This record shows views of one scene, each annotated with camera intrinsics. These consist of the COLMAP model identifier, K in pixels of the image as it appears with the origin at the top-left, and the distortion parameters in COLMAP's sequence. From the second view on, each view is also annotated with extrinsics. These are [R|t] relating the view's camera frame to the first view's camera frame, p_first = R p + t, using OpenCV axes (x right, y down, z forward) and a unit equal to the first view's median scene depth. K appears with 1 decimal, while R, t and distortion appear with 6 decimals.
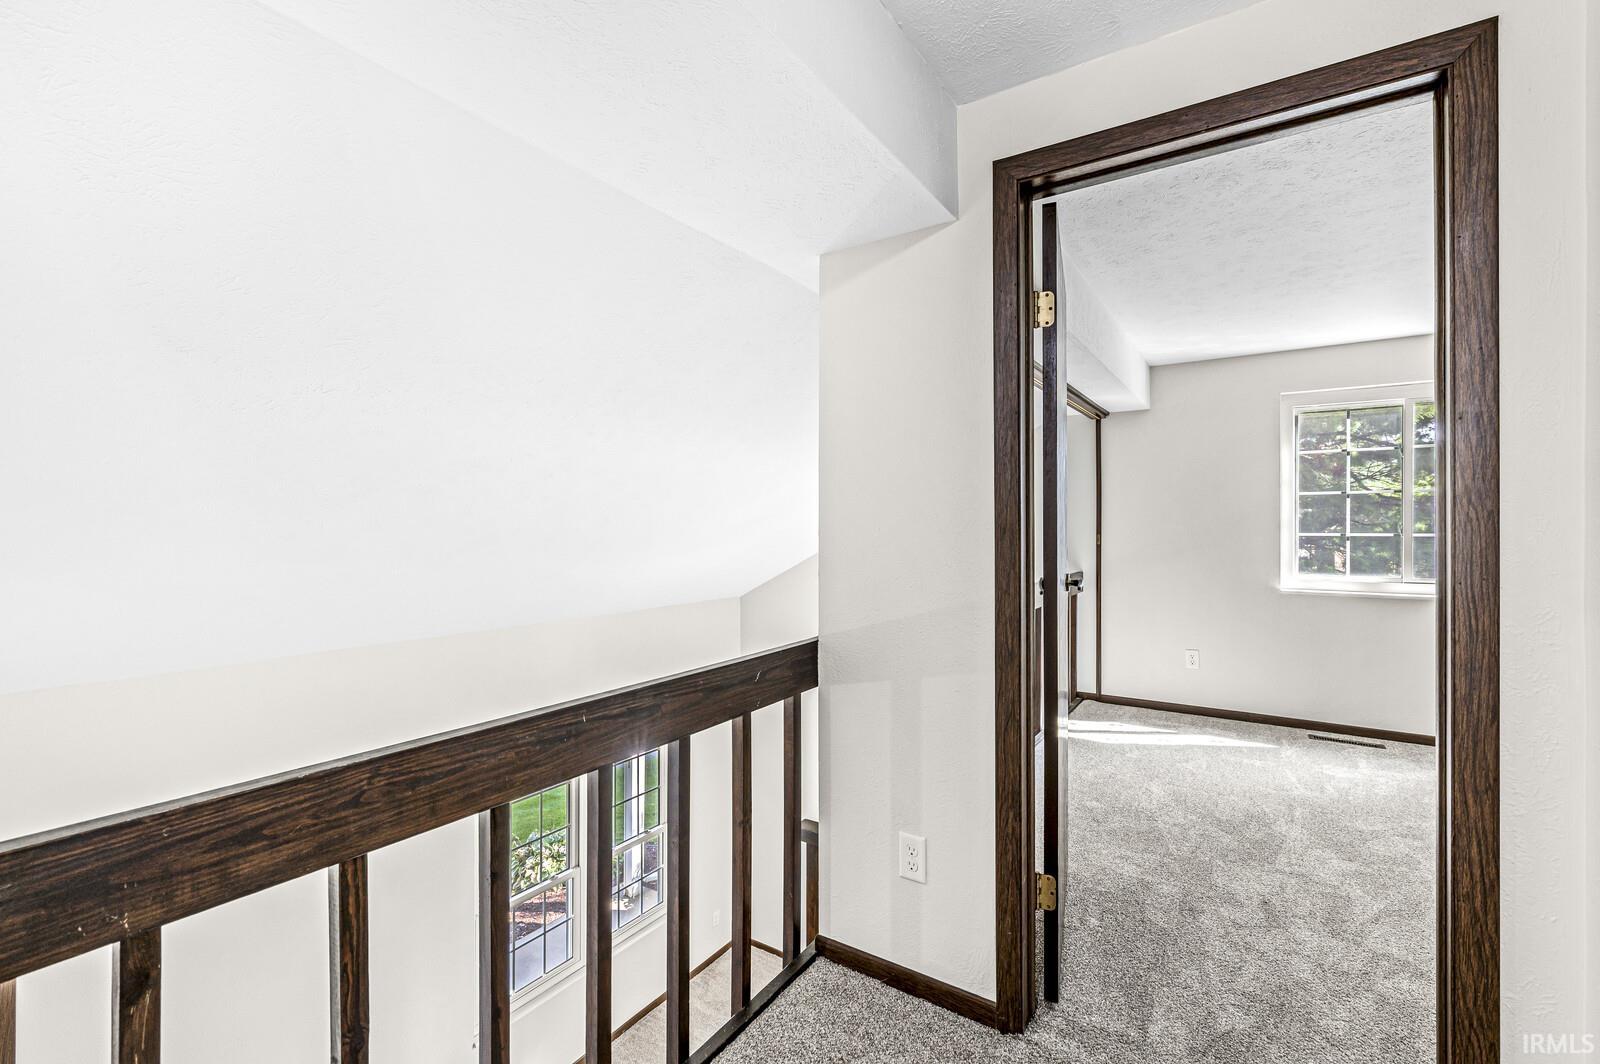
lens RADIAL K [[704.9, 0, 798.8], [0, 704.9, 523.6], [0, 0, 1]] dist [0.003160, -0.000576]
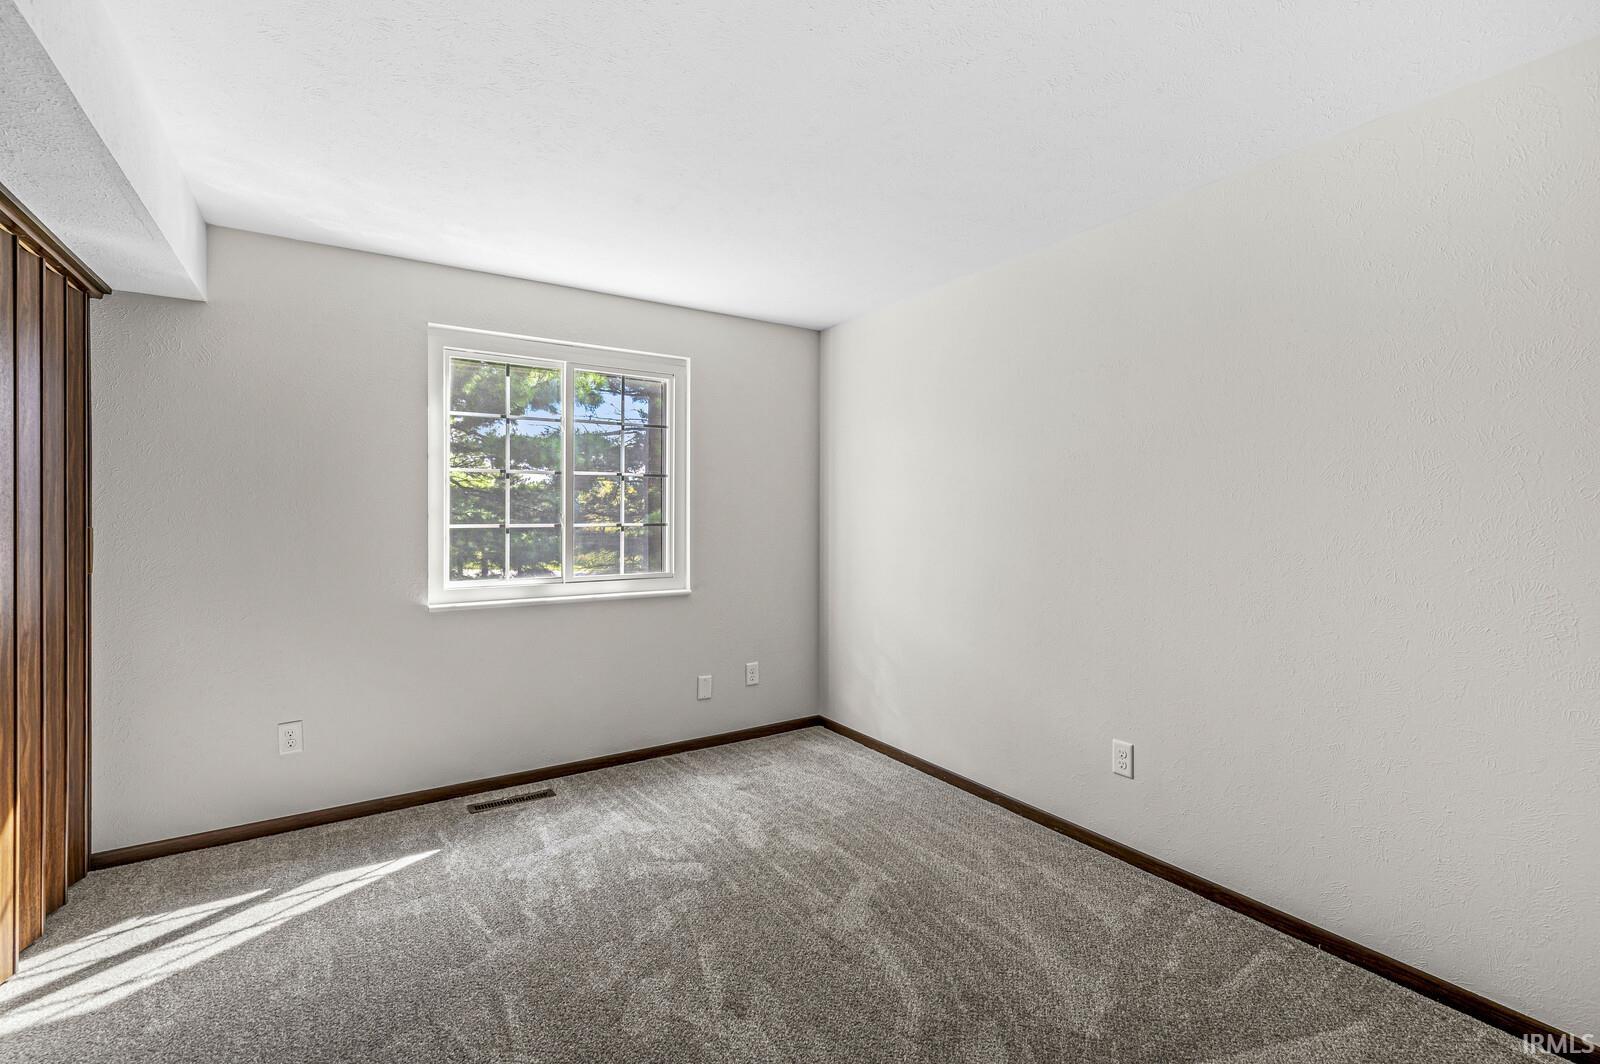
lens RADIAL K [[704.9, 0, 797.5], [0, 704.9, 517.6], [0, 0, 1]] dist [0.003160, -0.000576]
pose [[0.400012, -0.002530, 0.916506, 0.196541], [0.000888, 0.999997, 0.002373, 0.005573], [-0.916509, -0.000136, 0.400013, 0.396684]]
